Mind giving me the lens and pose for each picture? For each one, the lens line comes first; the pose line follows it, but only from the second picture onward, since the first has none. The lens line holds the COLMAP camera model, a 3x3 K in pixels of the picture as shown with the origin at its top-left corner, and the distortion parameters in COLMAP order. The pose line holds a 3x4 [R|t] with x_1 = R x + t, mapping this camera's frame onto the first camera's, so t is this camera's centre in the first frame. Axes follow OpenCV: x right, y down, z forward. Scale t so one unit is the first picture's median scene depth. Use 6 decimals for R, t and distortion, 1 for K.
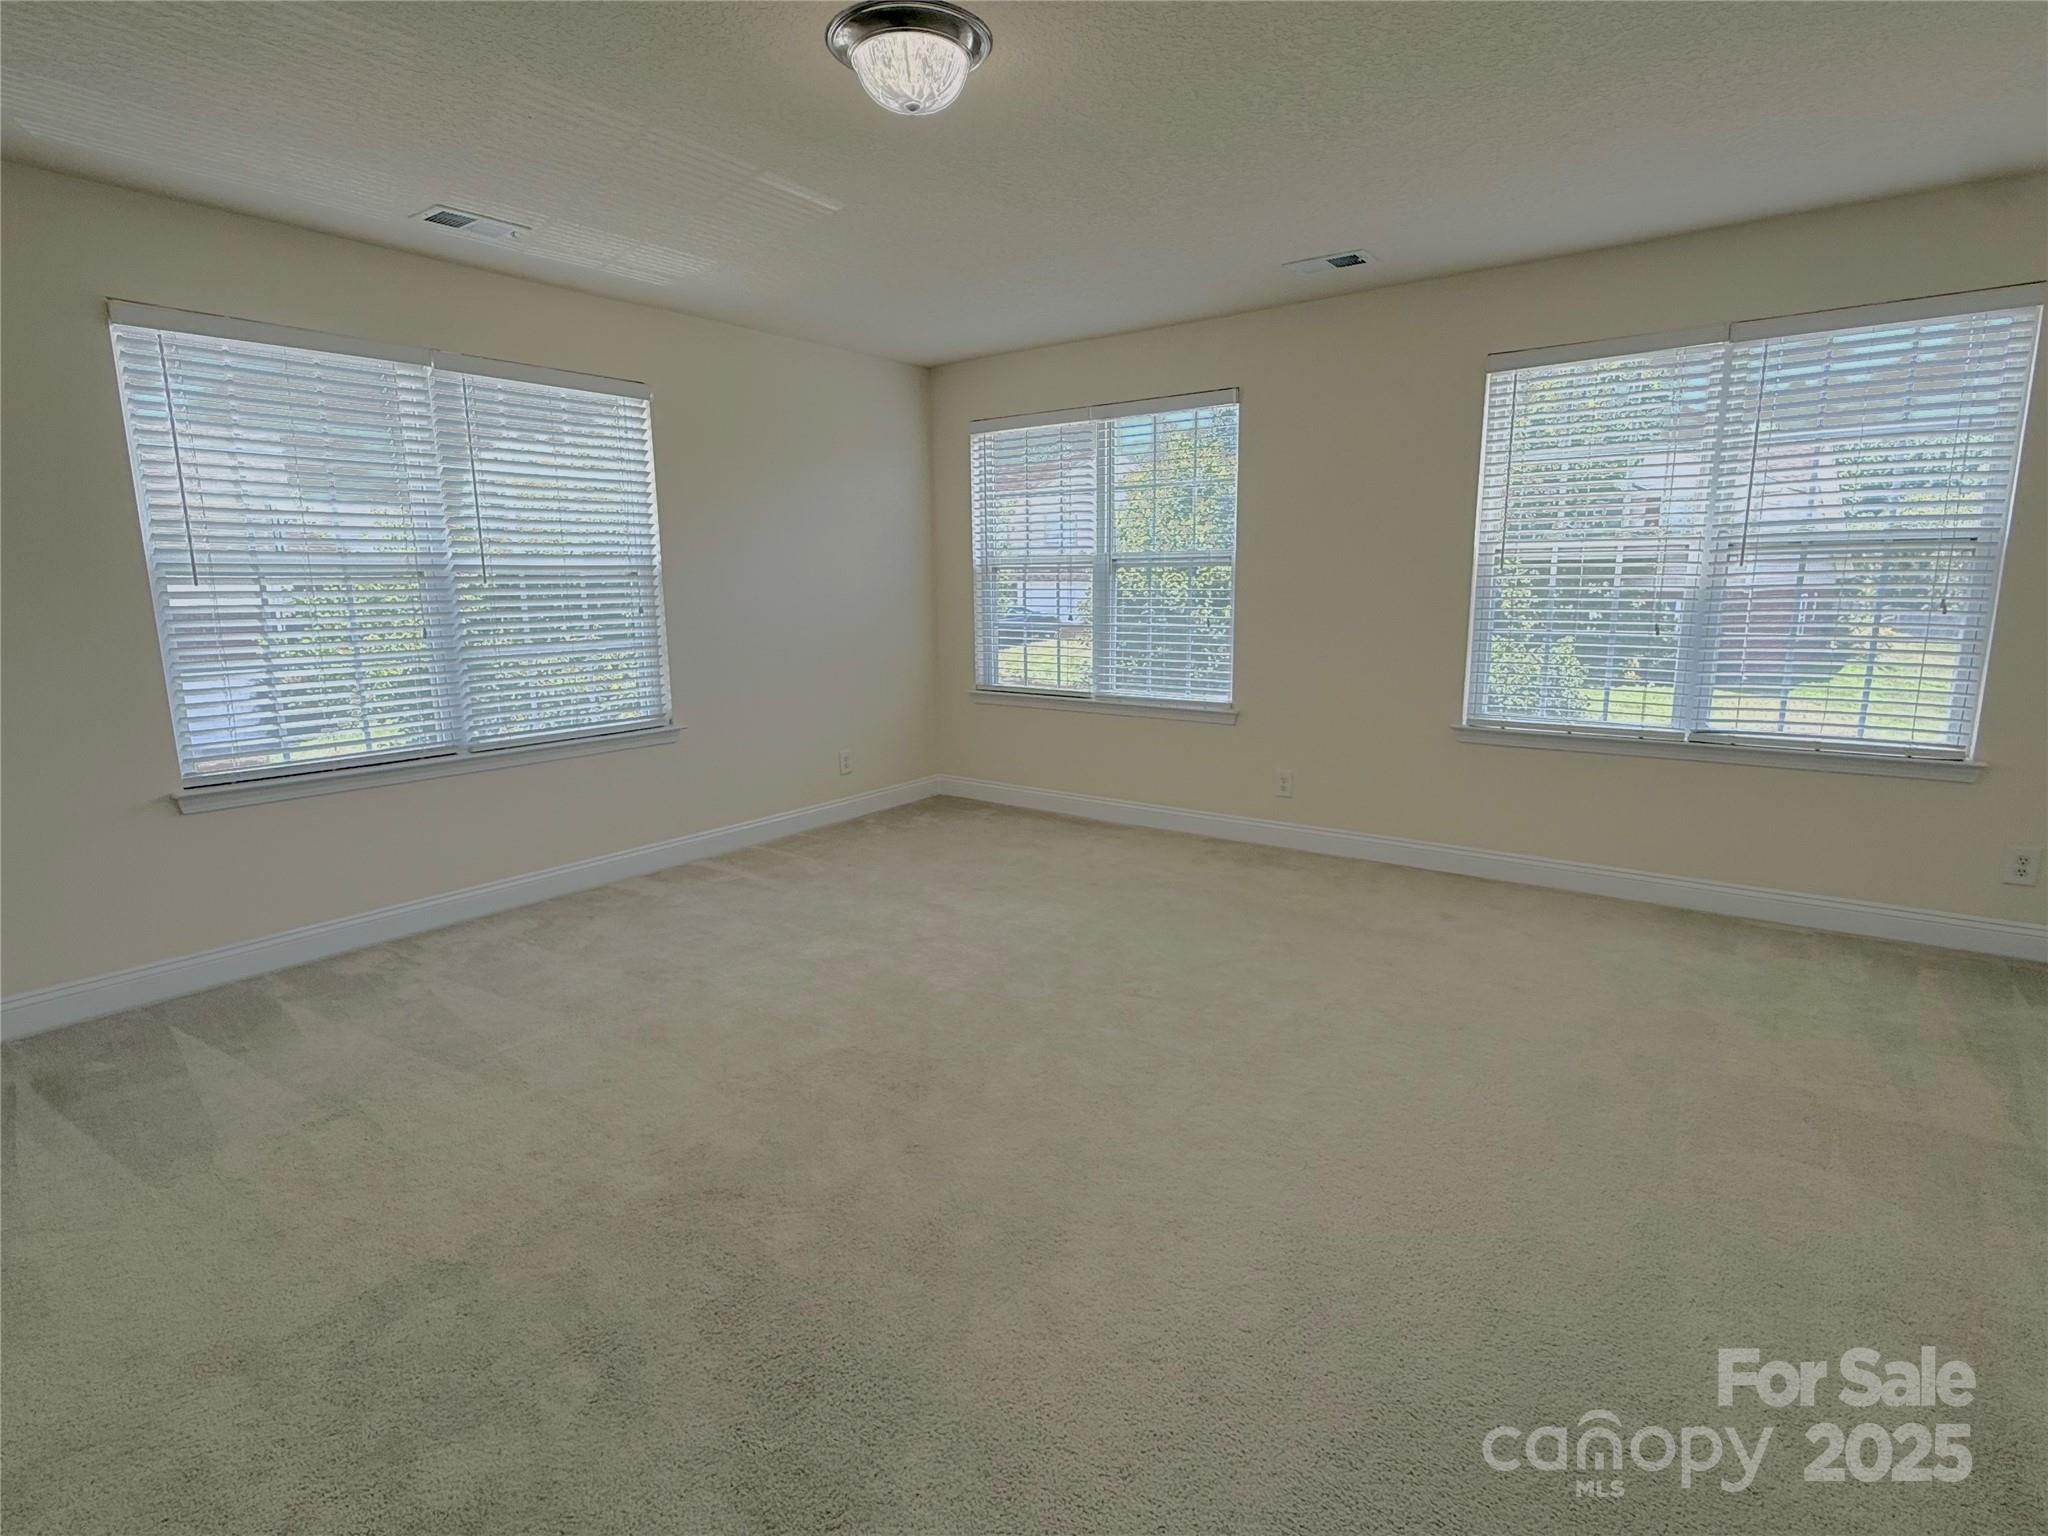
lens RADIAL K [[1047.2, 0, 1015.2], [0, 1047.2, 768.5], [0, 0, 1]] dist [-0.001012, -0.000782]
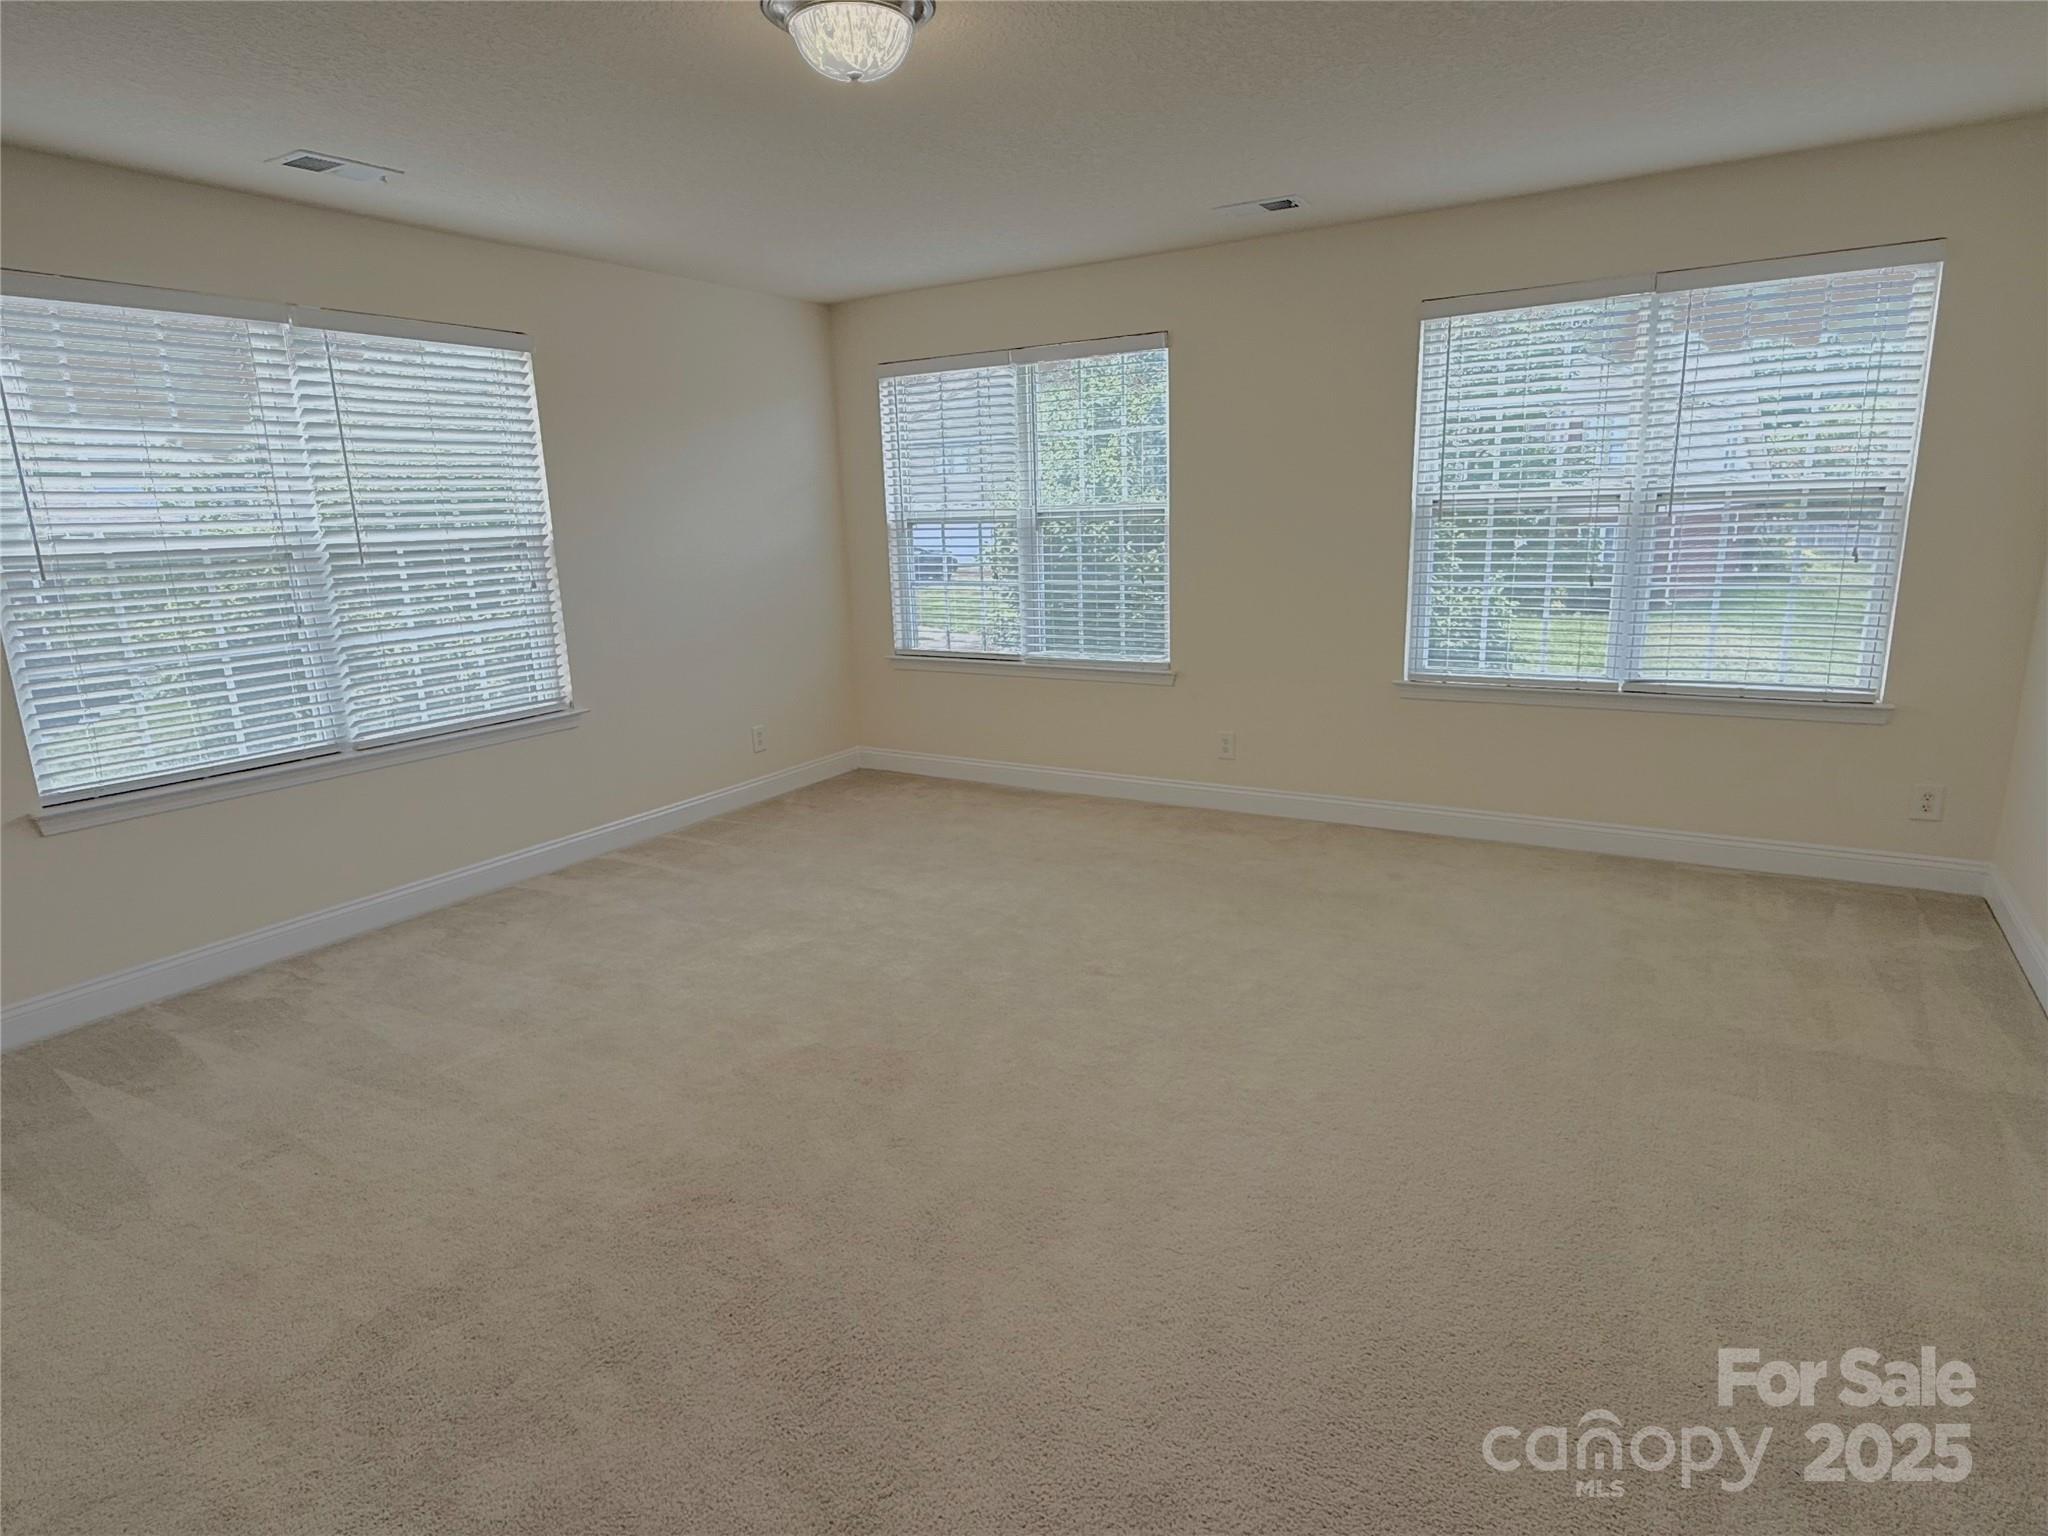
lens RADIAL K [[1153.6, 0, 1016.7], [0, 1153.6, 770.1], [0, 0, 1]] dist [-0.000620, -0.001056]
pose [[0.994863, -0.042064, 0.092076, -0.047567], [0.038111, 0.998292, 0.044287, -0.023421], [-0.093782, -0.040551, 0.994767, -0.060035]]
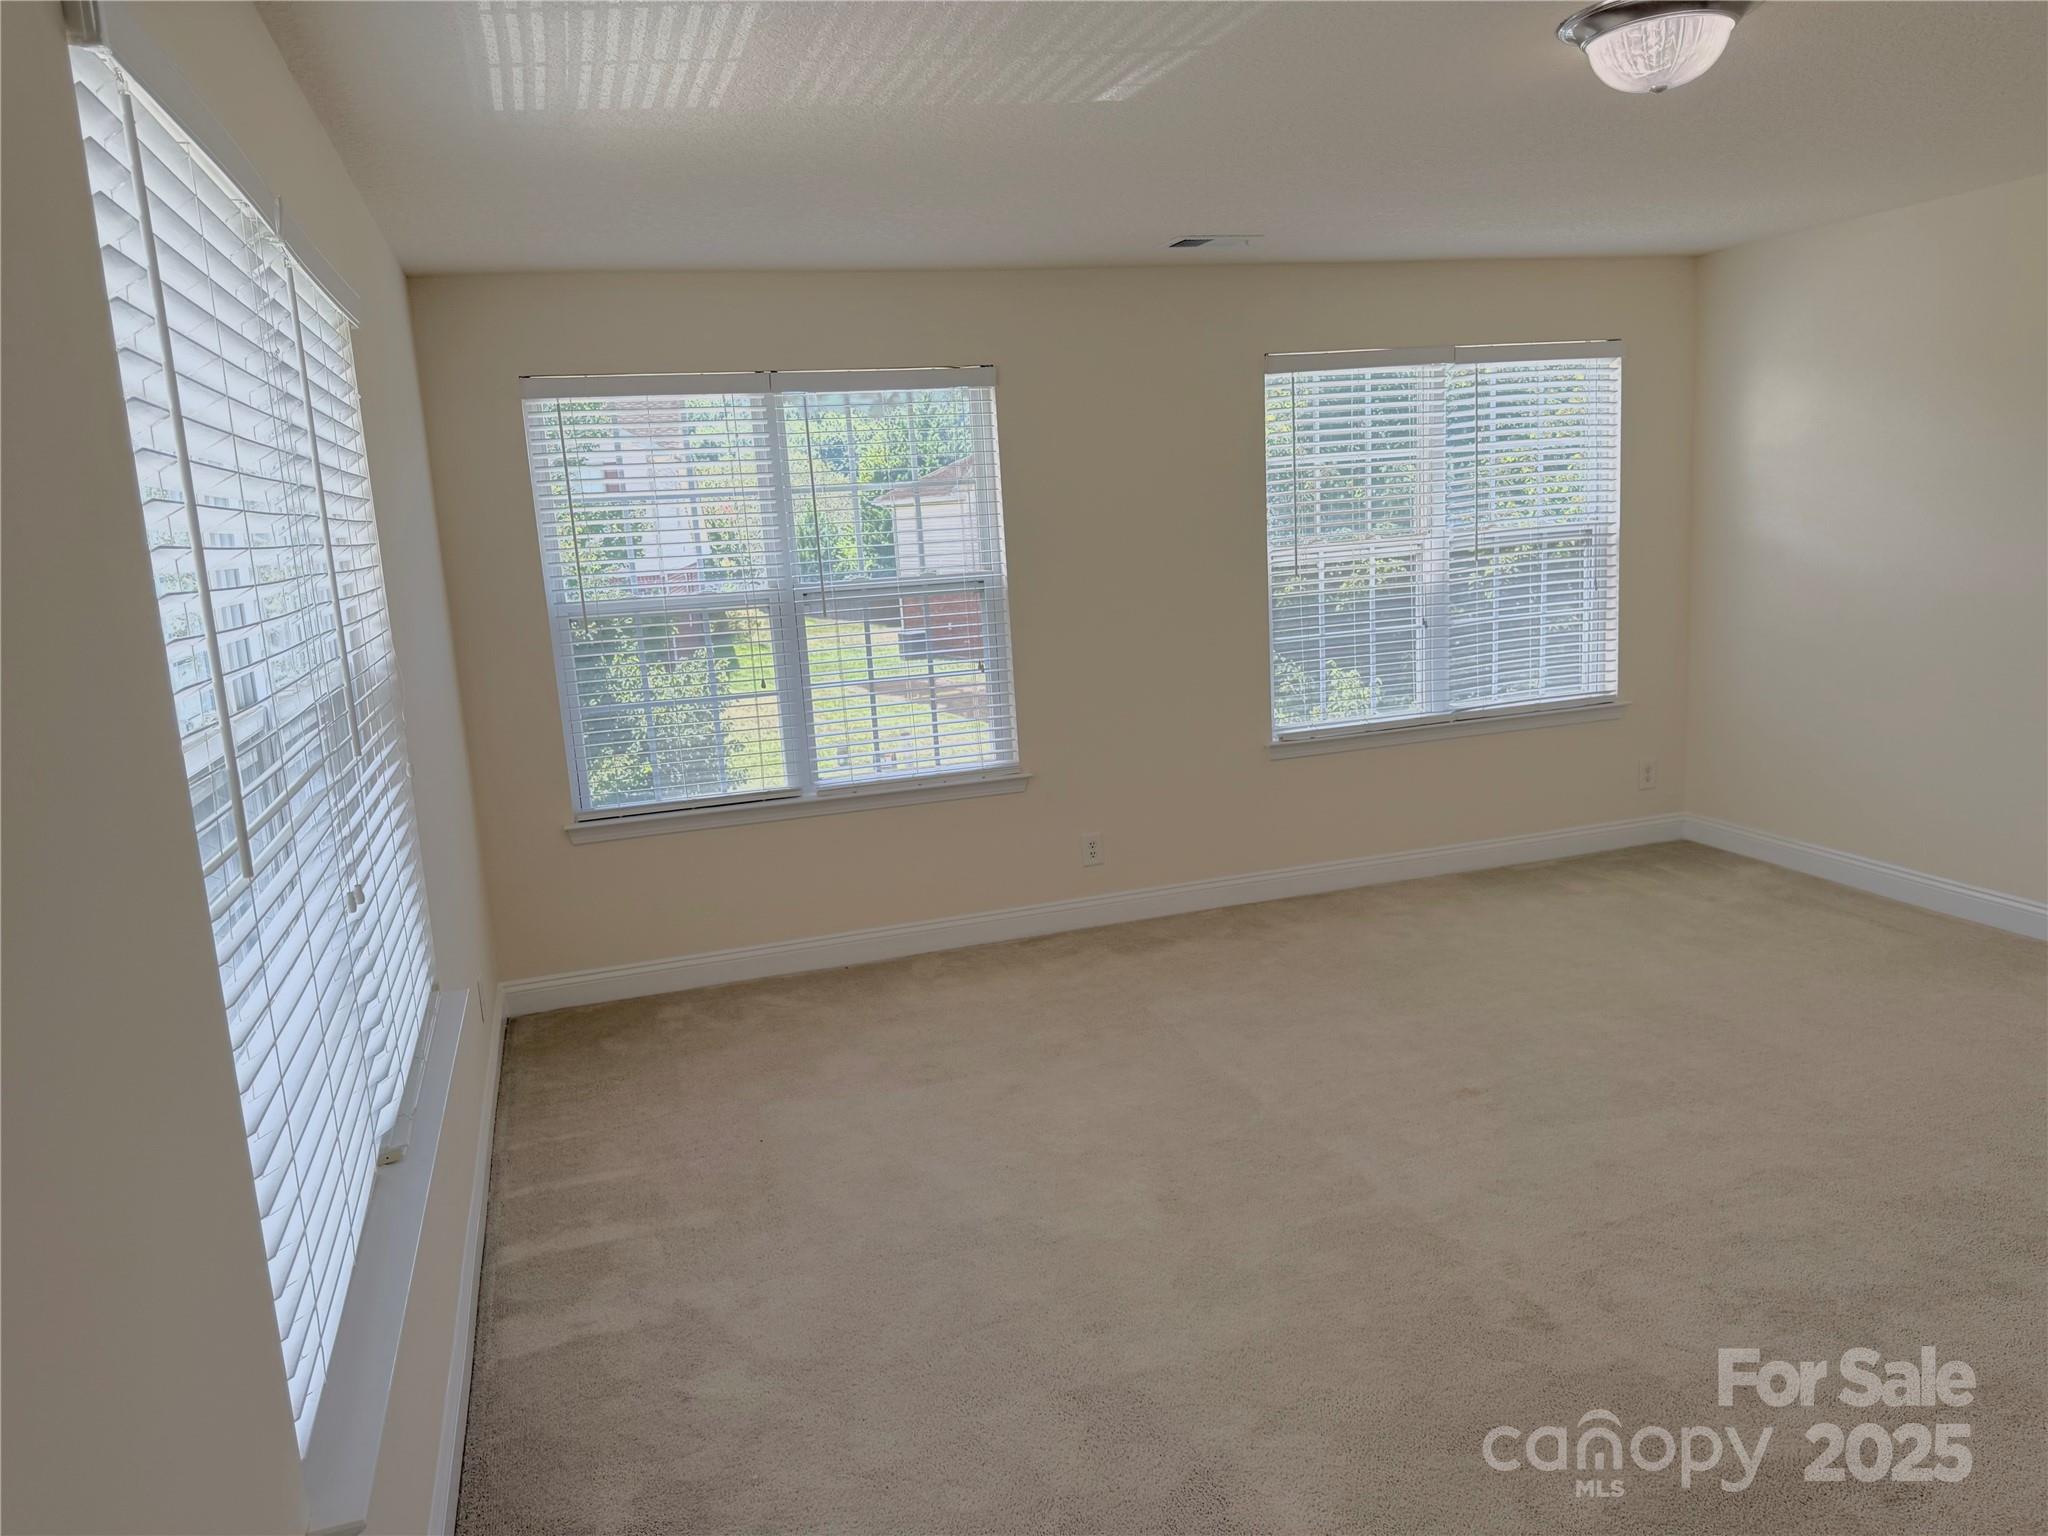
lens RADIAL K [[1448.9, 0, 1020.6], [0, 1448.9, 770.1], [0, 0, 1]] dist [0.097374, -0.103382]
pose [[0.568872, -0.164548, 0.805797, -0.932589], [0.201701, 0.977771, 0.057270, -0.168410], [-0.797309, 0.129950, 0.589417, 0.504365]]
